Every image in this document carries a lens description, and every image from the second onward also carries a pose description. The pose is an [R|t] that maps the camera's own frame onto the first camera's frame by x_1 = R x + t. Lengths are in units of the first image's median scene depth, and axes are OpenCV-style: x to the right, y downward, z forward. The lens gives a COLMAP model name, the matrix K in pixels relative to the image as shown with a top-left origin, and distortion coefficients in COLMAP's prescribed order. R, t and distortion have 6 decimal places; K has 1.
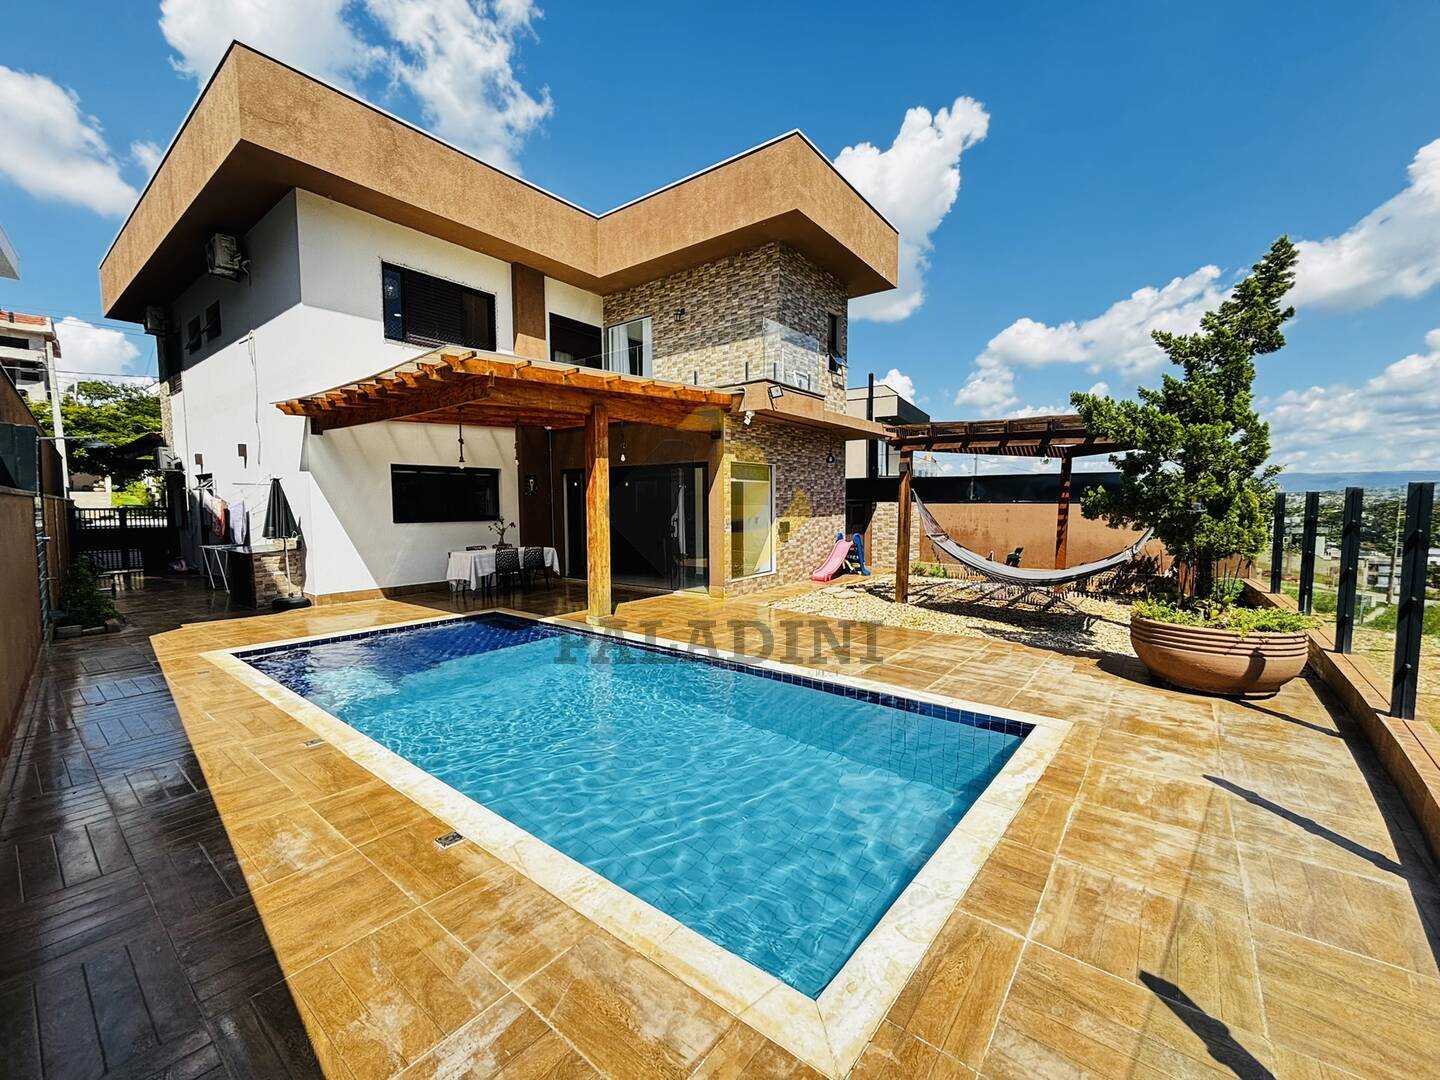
lens RADIAL K [[581.2, 0, 719.0], [0, 581.2, 544.9], [0, 0, 1]] dist [0.002095, -0.000701]
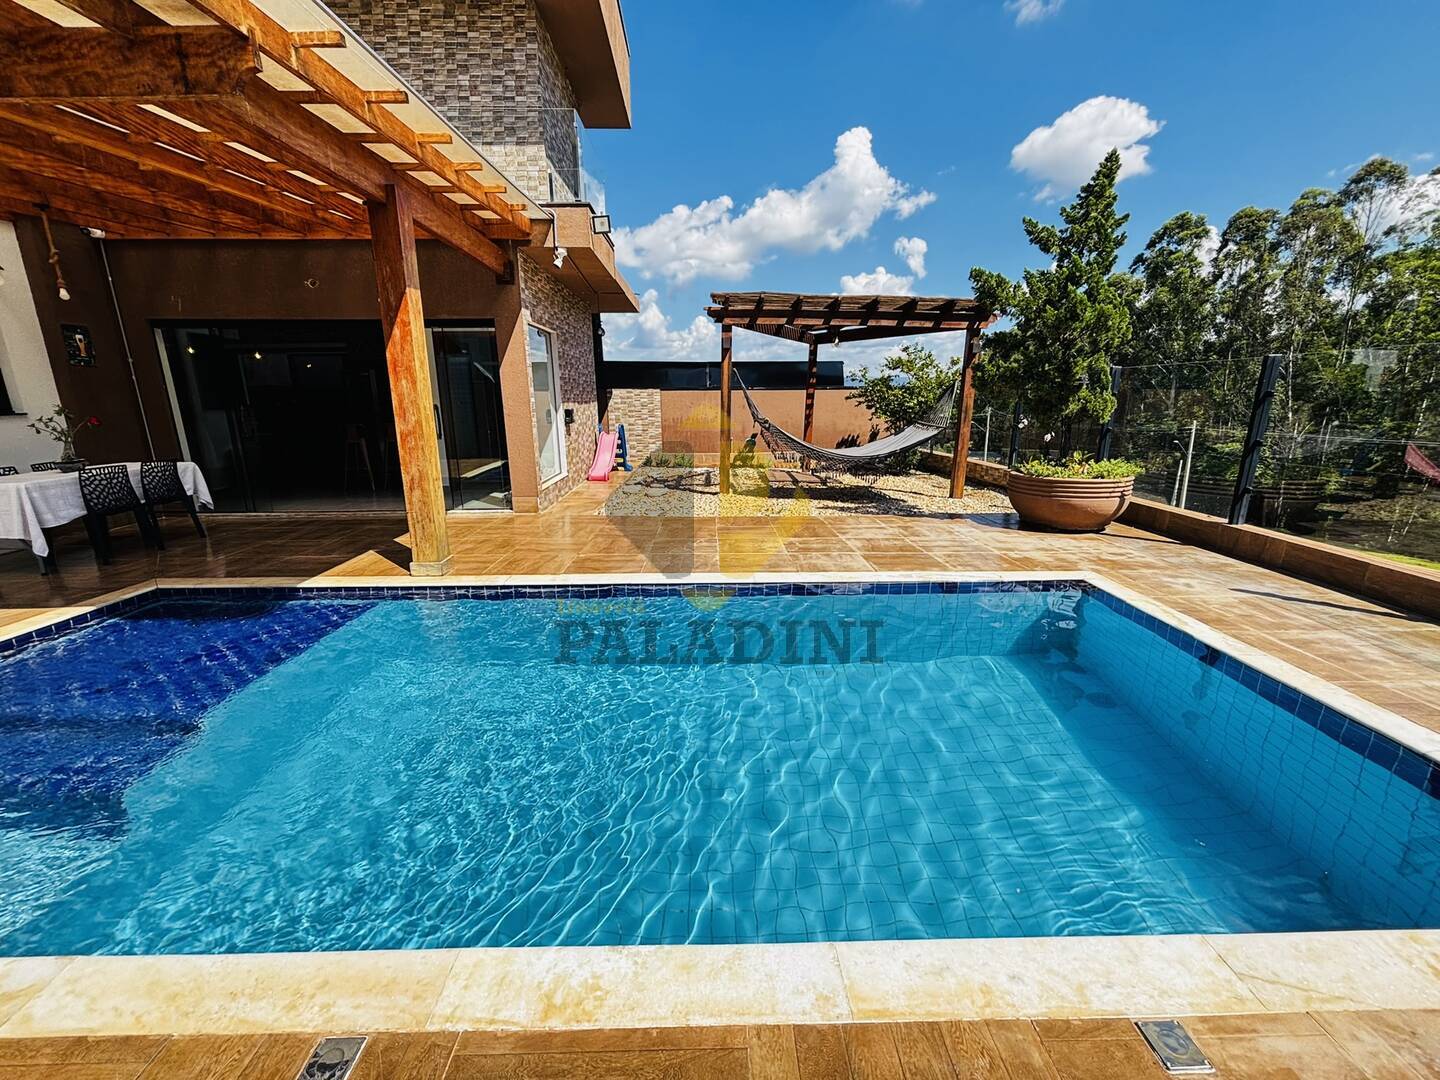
lens RADIAL K [[581.2, 0, 718.7], [0, 581.2, 540.6], [0, 0, 1]] dist [0.002095, -0.000701]
pose [[0.774187, -0.151615, 0.614530, -0.275835], [0.048707, 0.982279, 0.180983, 0.003796], [-0.631080, -0.110183, 0.767853, 0.262334]]
